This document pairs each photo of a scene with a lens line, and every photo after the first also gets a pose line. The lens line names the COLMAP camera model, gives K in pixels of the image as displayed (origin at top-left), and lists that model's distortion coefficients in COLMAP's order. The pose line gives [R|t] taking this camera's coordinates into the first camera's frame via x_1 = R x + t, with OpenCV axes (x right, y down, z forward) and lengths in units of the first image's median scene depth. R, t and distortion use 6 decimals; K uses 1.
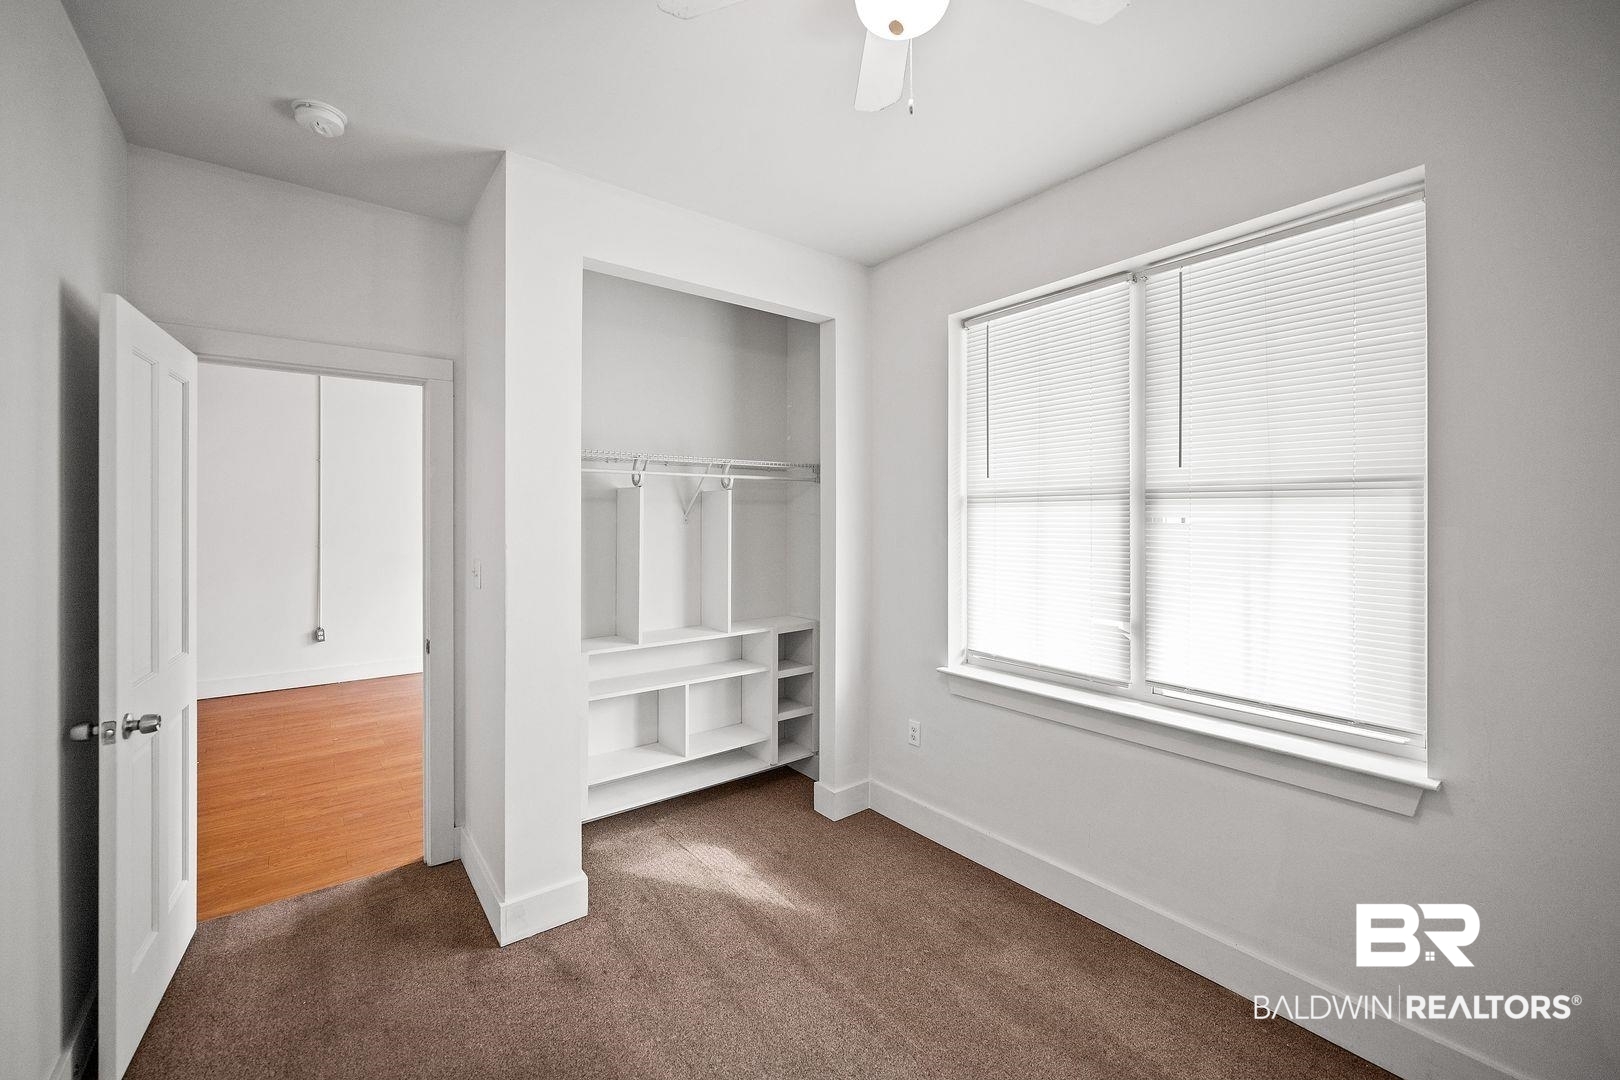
lens RADIAL K [[664.5, 0, 803.2], [0, 664.5, 491.0], [0, 0, 1]] dist [-0.003075, -0.000041]
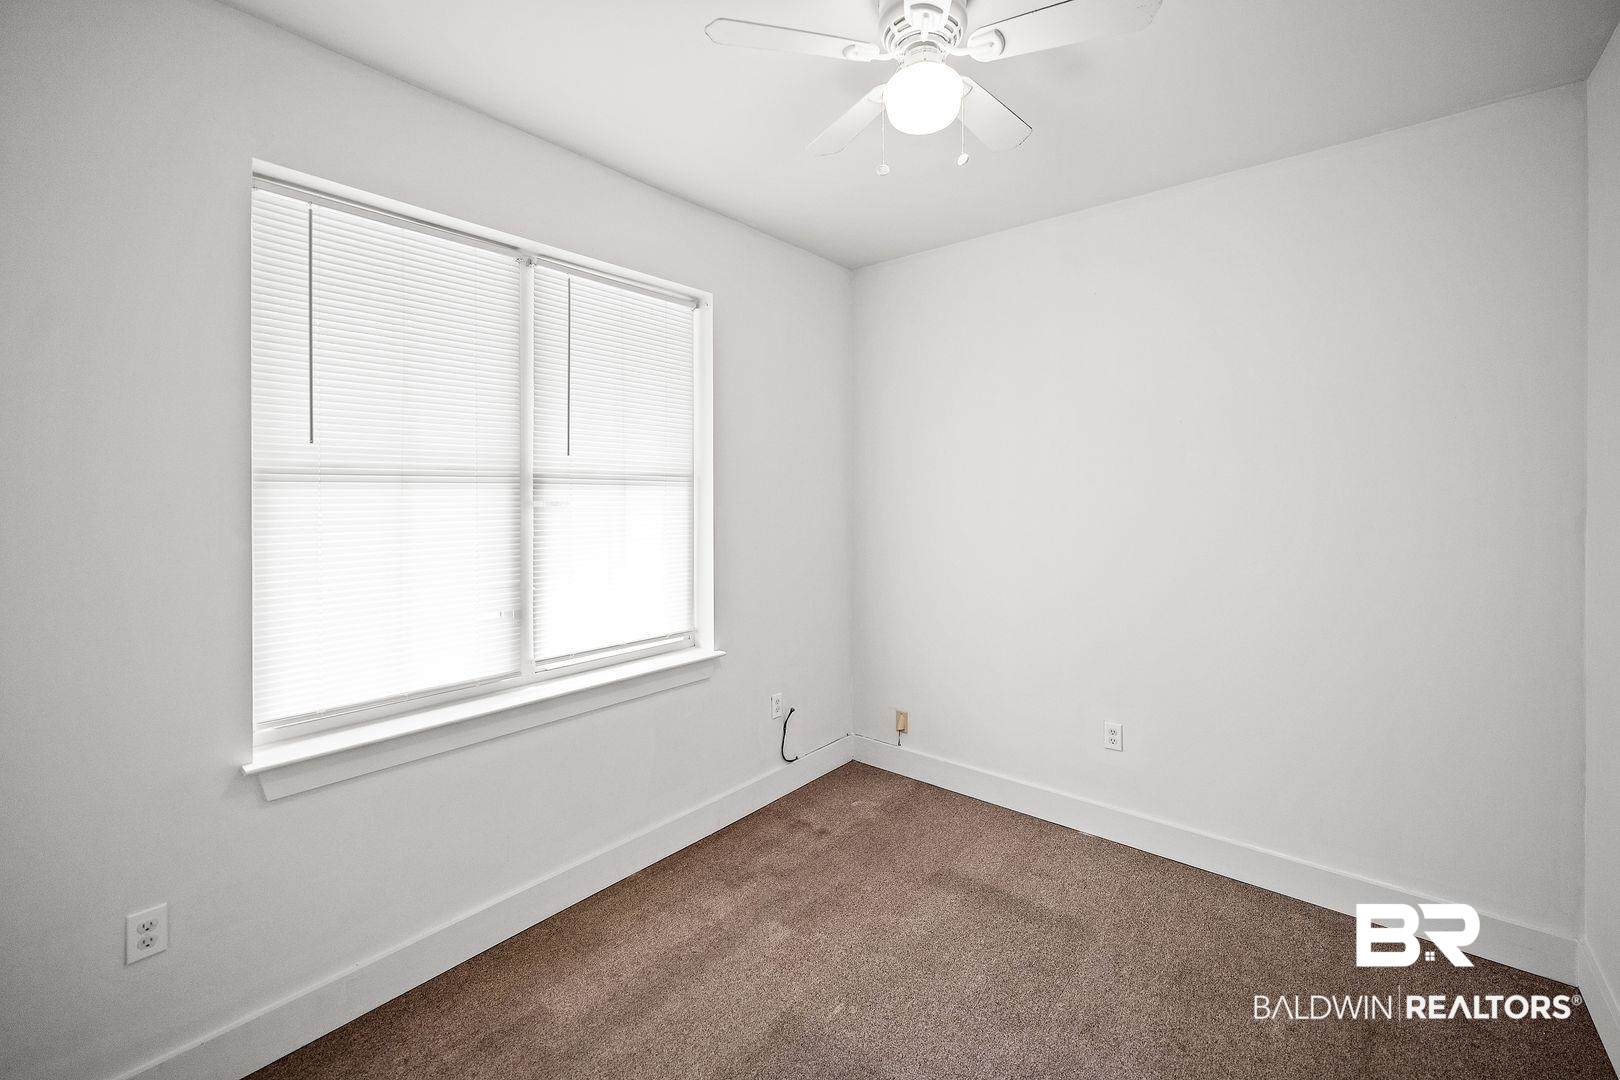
lens RADIAL K [[664.5, 0, 803.2], [0, 664.5, 491.0], [0, 0, 1]] dist [-0.003075, -0.000041]
pose [[-0.210397, 0.013918, 0.977517, -0.560827], [-0.028411, 0.999389, -0.020344, 0.032288], [-0.977203, -0.032052, -0.209873, 0.809268]]
